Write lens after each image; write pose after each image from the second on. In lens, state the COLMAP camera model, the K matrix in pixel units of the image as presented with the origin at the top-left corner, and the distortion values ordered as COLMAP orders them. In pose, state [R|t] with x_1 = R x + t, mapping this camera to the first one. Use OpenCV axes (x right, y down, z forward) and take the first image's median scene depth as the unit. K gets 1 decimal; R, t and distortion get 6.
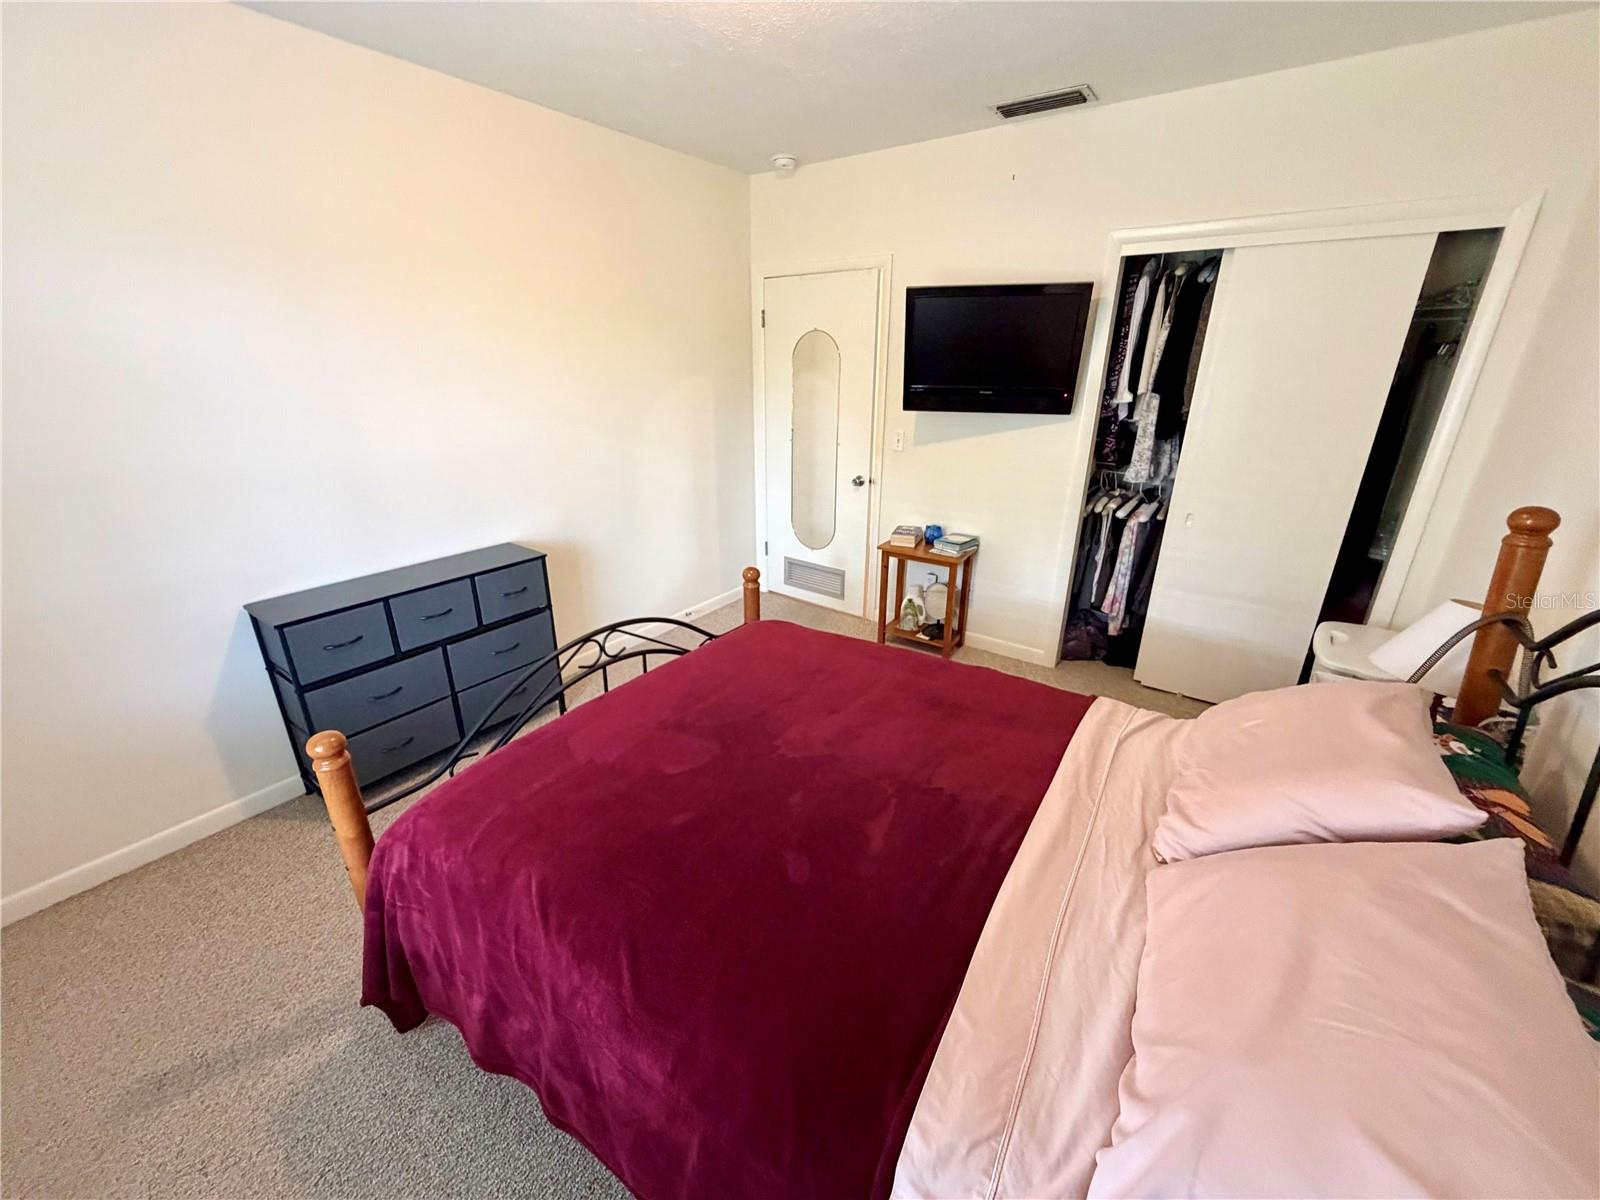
lens RADIAL K [[640.0, 0, 794.6], [0, 640.0, 598.2], [0, 0, 1]] dist [0.000888, 0.000150]
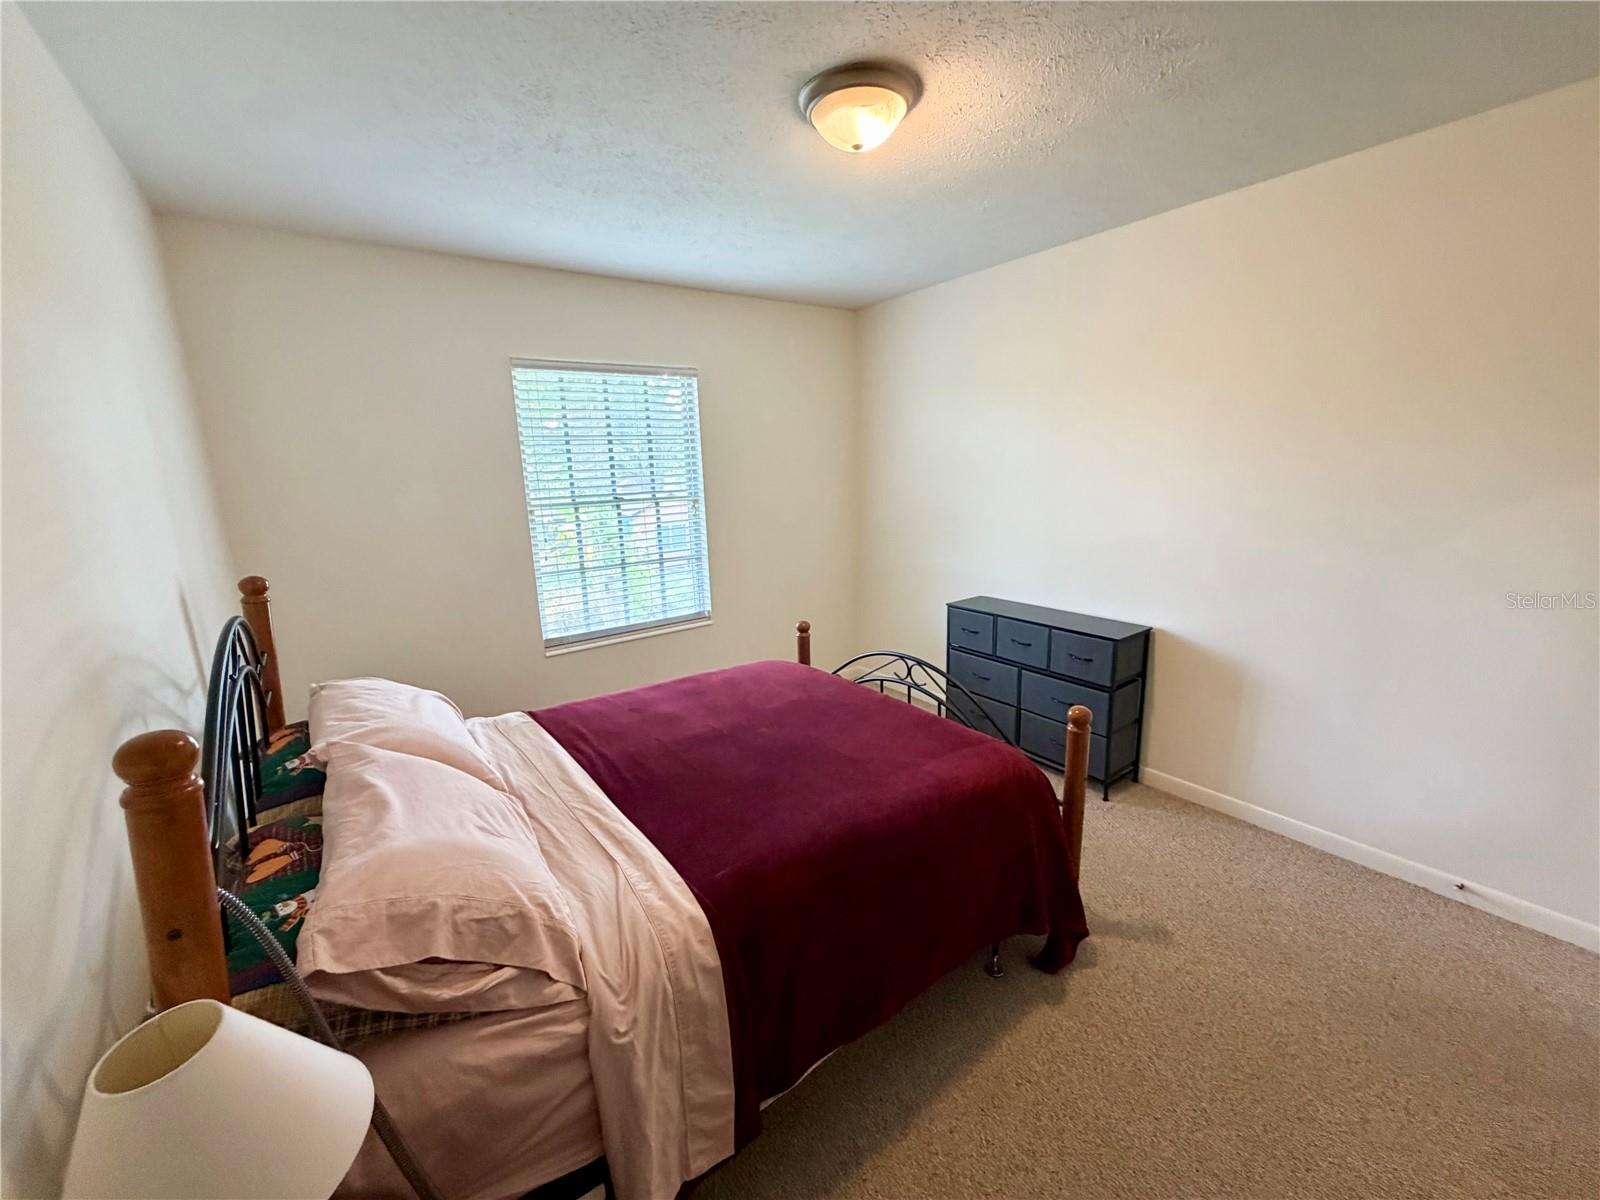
lens RADIAL K [[640.0, 0, 794.6], [0, 640.0, 598.2], [0, 0, 1]] dist [0.000888, 0.000150]
pose [[-0.318609, 0.208307, -0.924714, 0.679431], [-0.309317, 0.899303, 0.309157, -0.276611], [0.895997, 0.384530, -0.222093, 0.728718]]
